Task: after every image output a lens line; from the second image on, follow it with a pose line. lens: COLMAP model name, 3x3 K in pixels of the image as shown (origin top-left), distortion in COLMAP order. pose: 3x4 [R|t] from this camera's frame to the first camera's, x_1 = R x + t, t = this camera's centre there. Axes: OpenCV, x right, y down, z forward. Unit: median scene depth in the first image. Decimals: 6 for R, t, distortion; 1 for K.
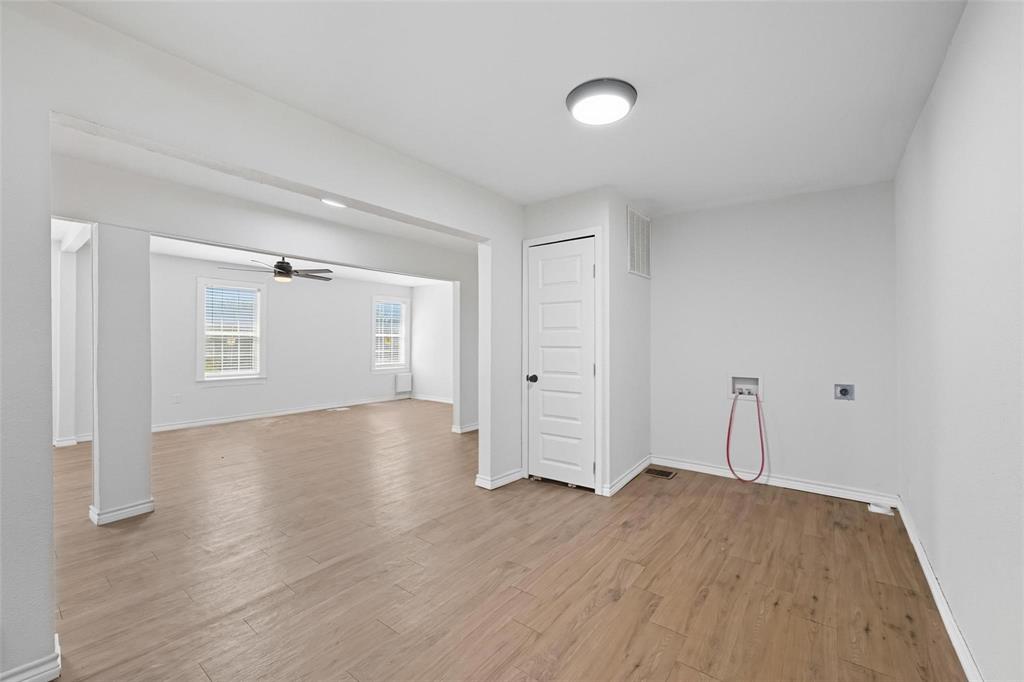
lens RADIAL K [[421.5, 0, 514.3], [0, 421.5, 340.5], [0, 0, 1]] dist [-0.000891, 0.000185]
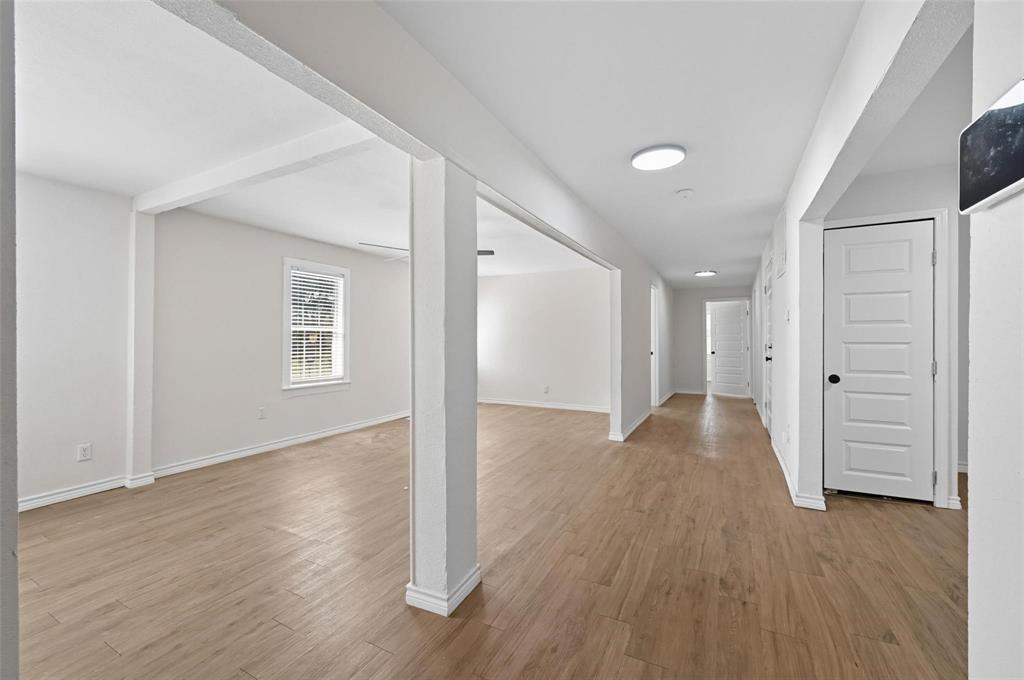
lens RADIAL K [[421.5, 0, 516.0], [0, 421.5, 336.9], [0, 0, 1]] dist [-0.000891, 0.000185]
pose [[0.984341, -0.002729, 0.176252, -0.498215], [0.002667, 0.999996, 0.000589, 0.000090], [-0.176253, -0.000110, 0.984345, 0.163231]]
